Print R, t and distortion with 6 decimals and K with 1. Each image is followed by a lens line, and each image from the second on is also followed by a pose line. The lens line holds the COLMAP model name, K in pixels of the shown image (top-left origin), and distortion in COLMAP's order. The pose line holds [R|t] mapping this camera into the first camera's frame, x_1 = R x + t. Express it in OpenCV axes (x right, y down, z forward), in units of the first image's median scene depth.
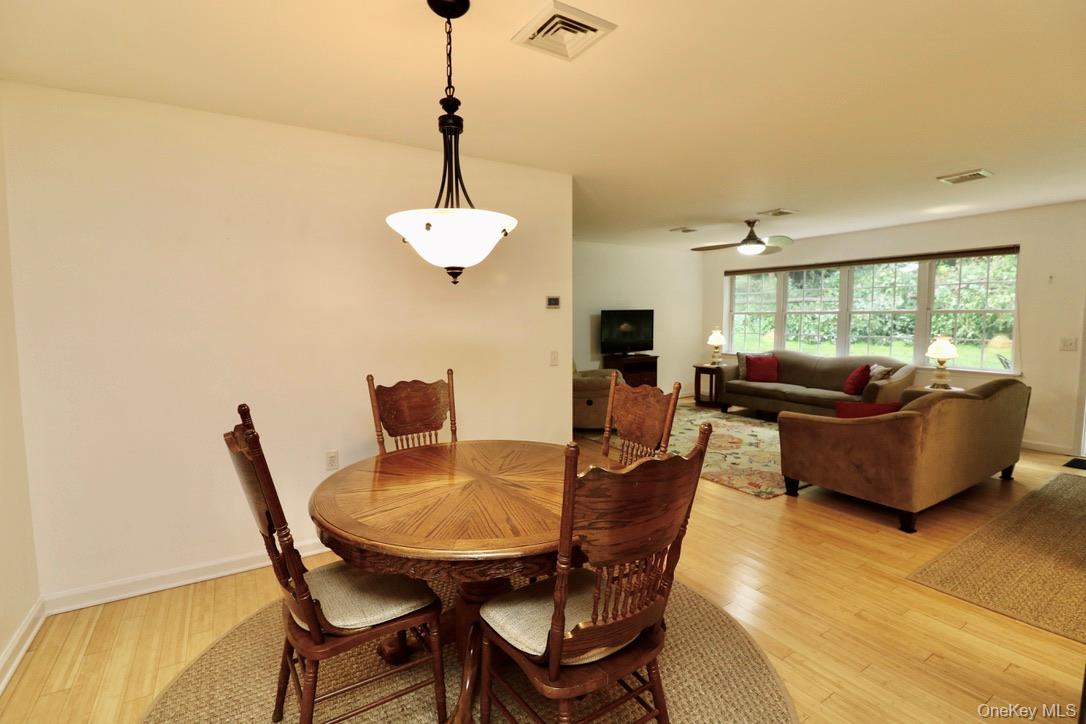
lens RADIAL K [[500.6, 0, 543.5], [0, 500.6, 354.1], [0, 0, 1]] dist [-0.001881, -0.010916]
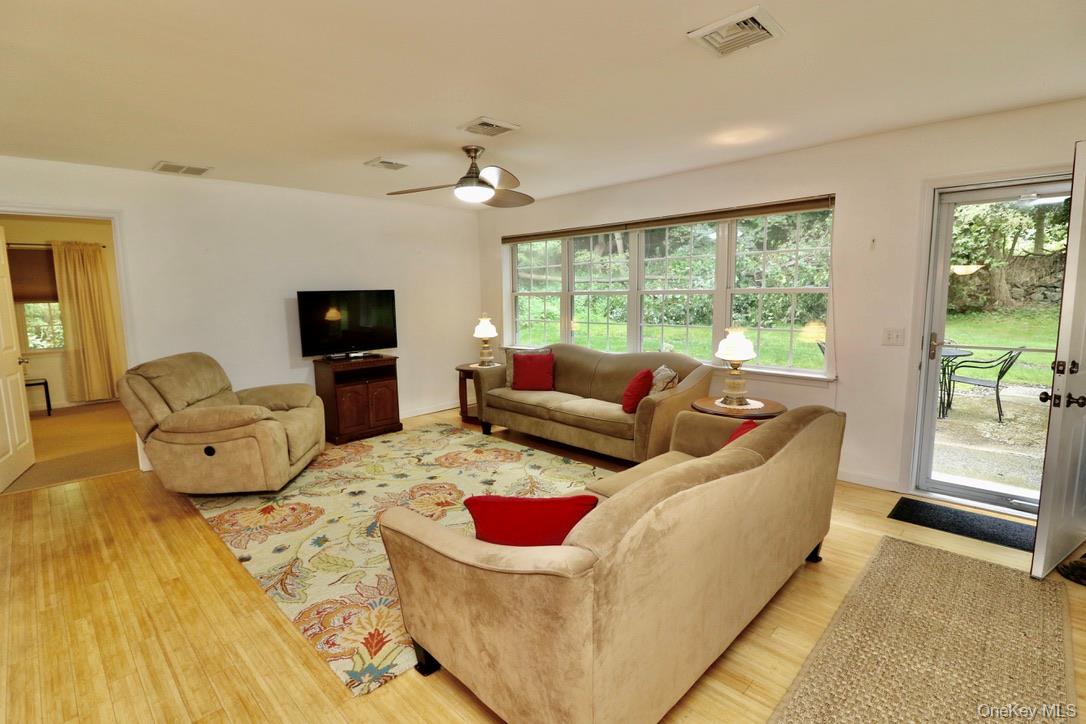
lens RADIAL K [[514.4, 0, 543.1], [0, 514.4, 356.2], [0, 0, 1]] dist [-0.002757, -0.000575]
pose [[0.972461, -0.034113, 0.230554, 0.279351], [0.024445, 0.998703, 0.044662, -0.025494], [-0.231779, -0.037796, 0.972034, 0.275060]]
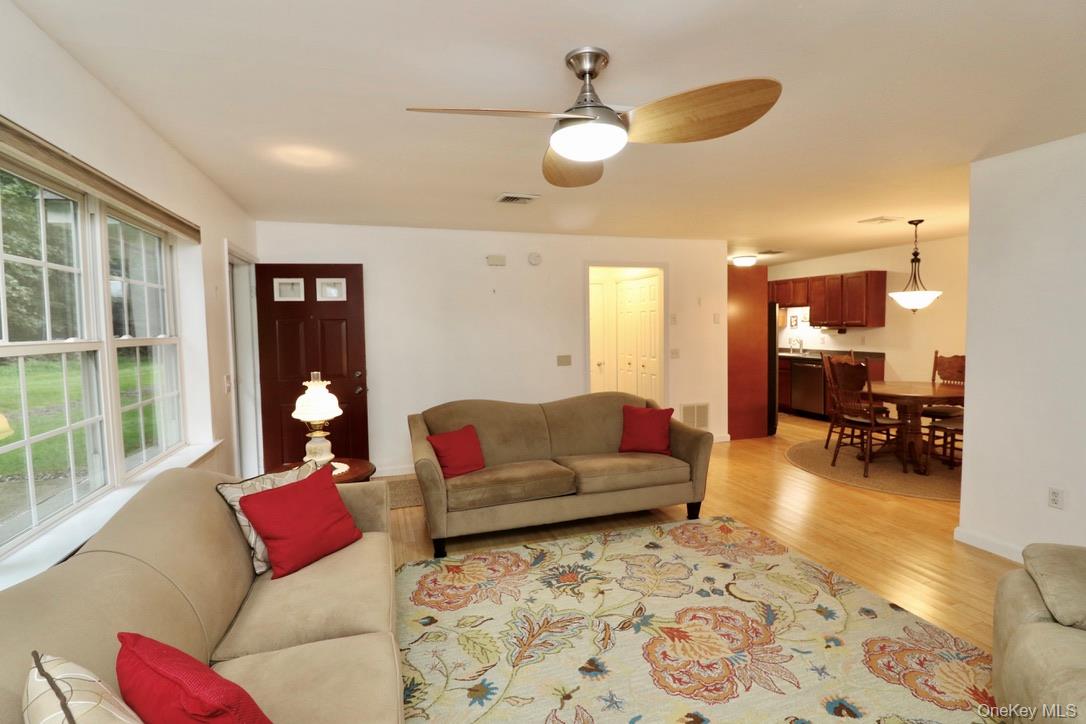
lens RADIAL K [[514.4, 0, 543.1], [0, 514.4, 356.2], [0, 0, 1]] dist [-0.002757, -0.000575]
pose [[-0.969534, 0.008757, 0.244800, 0.296831], [0.042659, 0.990126, 0.133533, -0.096694], [-0.241213, 0.139908, -0.960334, 1.103089]]
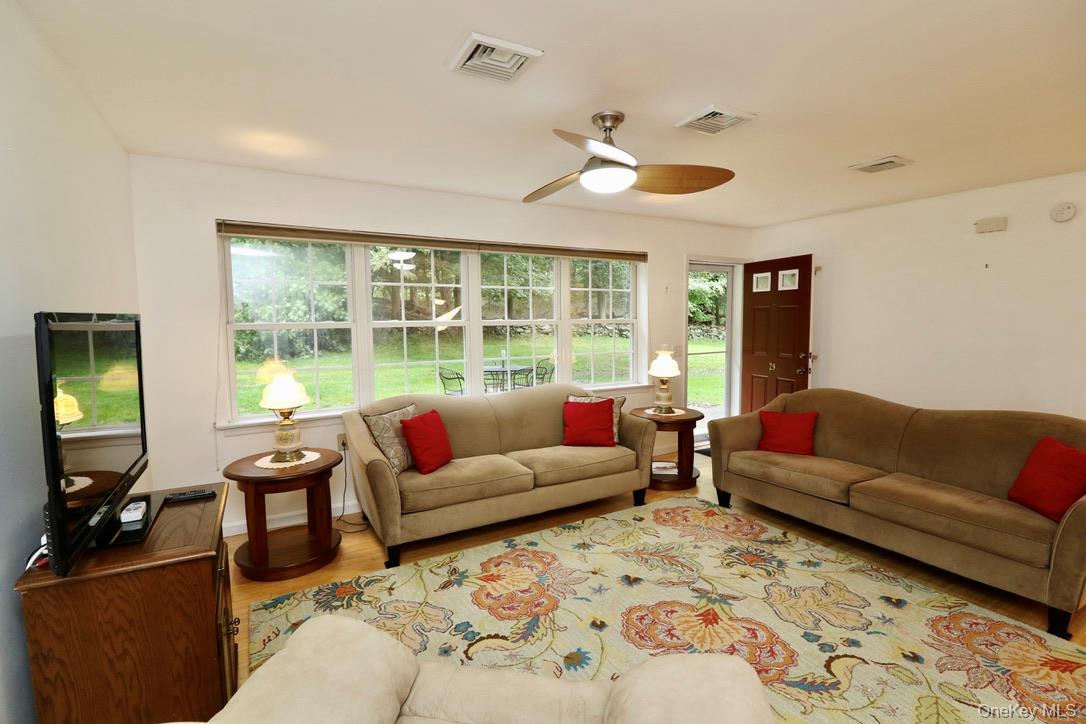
lens RADIAL K [[500.6, 0, 543.5], [0, 500.6, 354.1], [0, 0, 1]] dist [-0.001881, -0.010916]
pose [[0.033076, -0.061406, 0.997565, -0.035980], [0.089562, 0.994277, 0.058234, -0.070898], [-0.995432, 0.087418, 0.038386, 0.860332]]
